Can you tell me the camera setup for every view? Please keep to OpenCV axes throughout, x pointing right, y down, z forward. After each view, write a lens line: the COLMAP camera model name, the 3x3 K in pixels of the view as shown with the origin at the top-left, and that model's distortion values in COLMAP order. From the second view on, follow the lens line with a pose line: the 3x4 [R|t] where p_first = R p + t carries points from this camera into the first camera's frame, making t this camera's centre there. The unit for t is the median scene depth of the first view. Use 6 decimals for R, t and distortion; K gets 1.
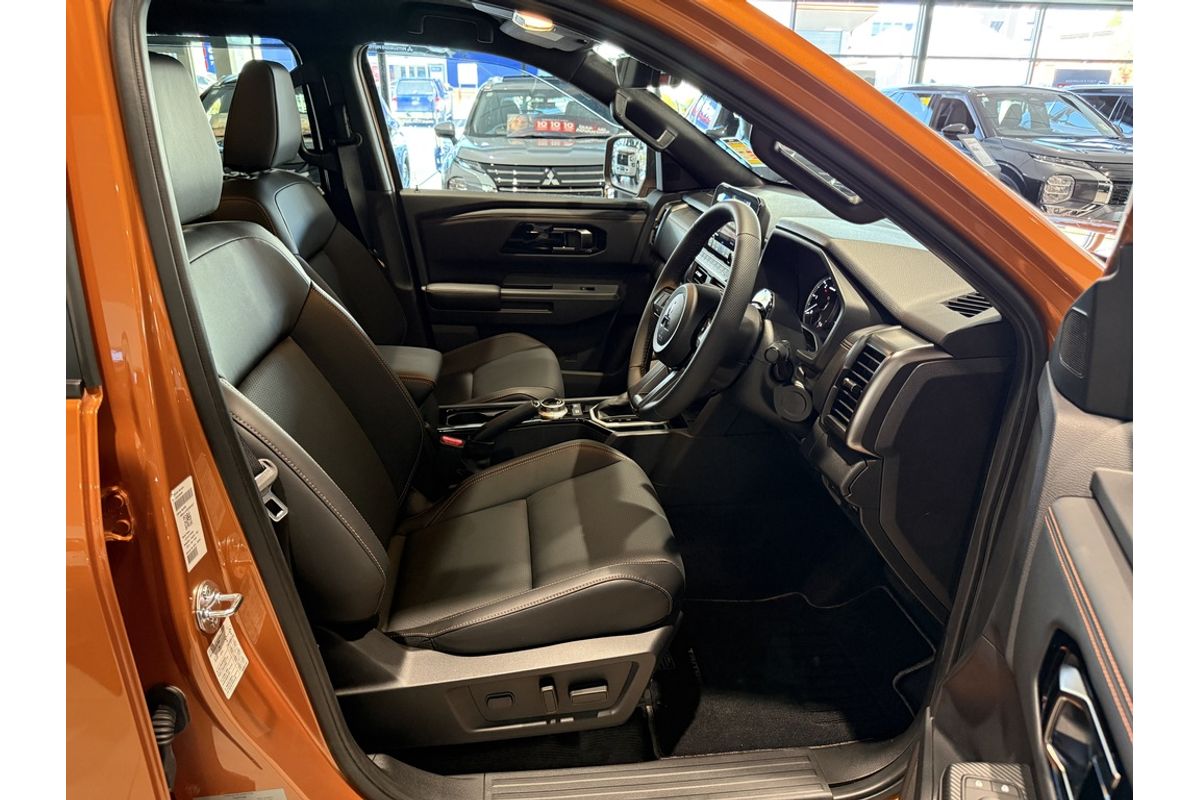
lens RADIAL K [[765.7, 0, 595.6], [0, 765.7, 398.9], [0, 0, 1]] dist [-0.006680, -0.019121]
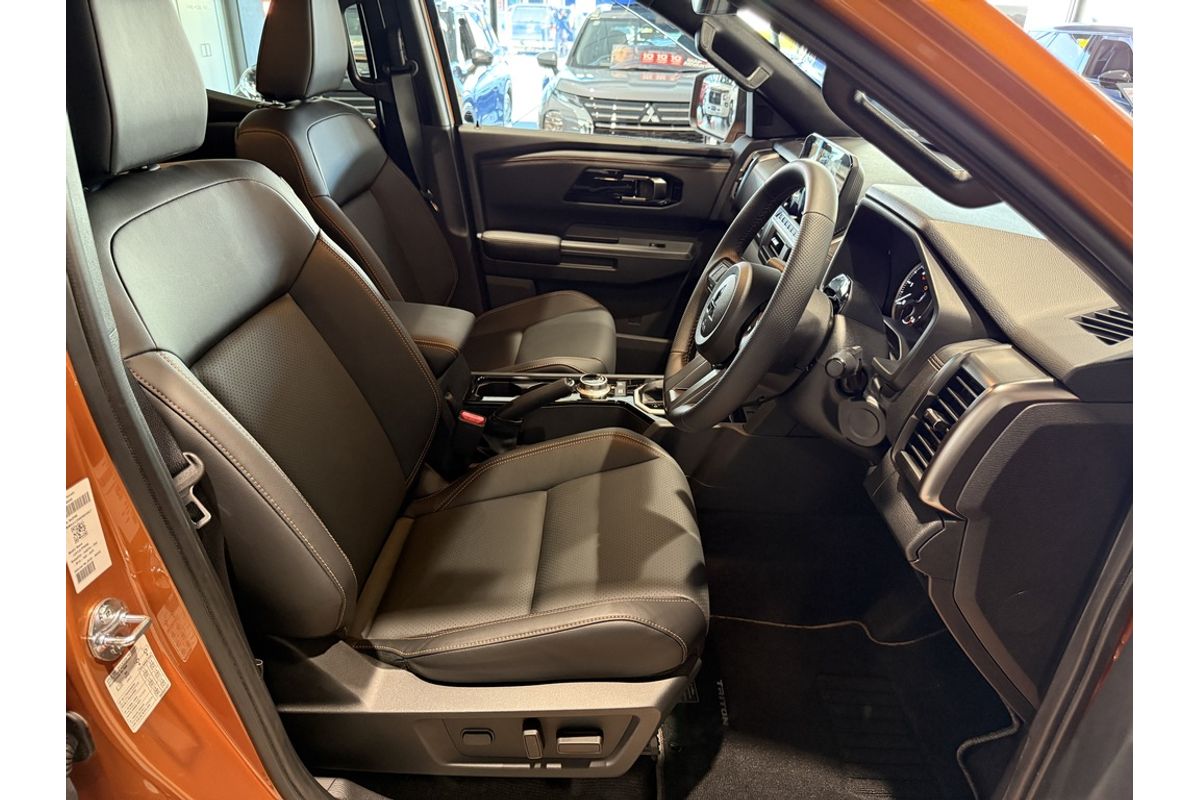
lens RADIAL K [[765.7, 0, 594.4], [0, 765.7, 392.9], [0, 0, 1]] dist [-0.006680, -0.019121]
pose [[0.988992, 0.081023, -0.123818, 0.072874], [-0.072074, 0.994566, 0.075131, -0.060886], [0.129233, -0.065379, 0.989457, 0.163965]]
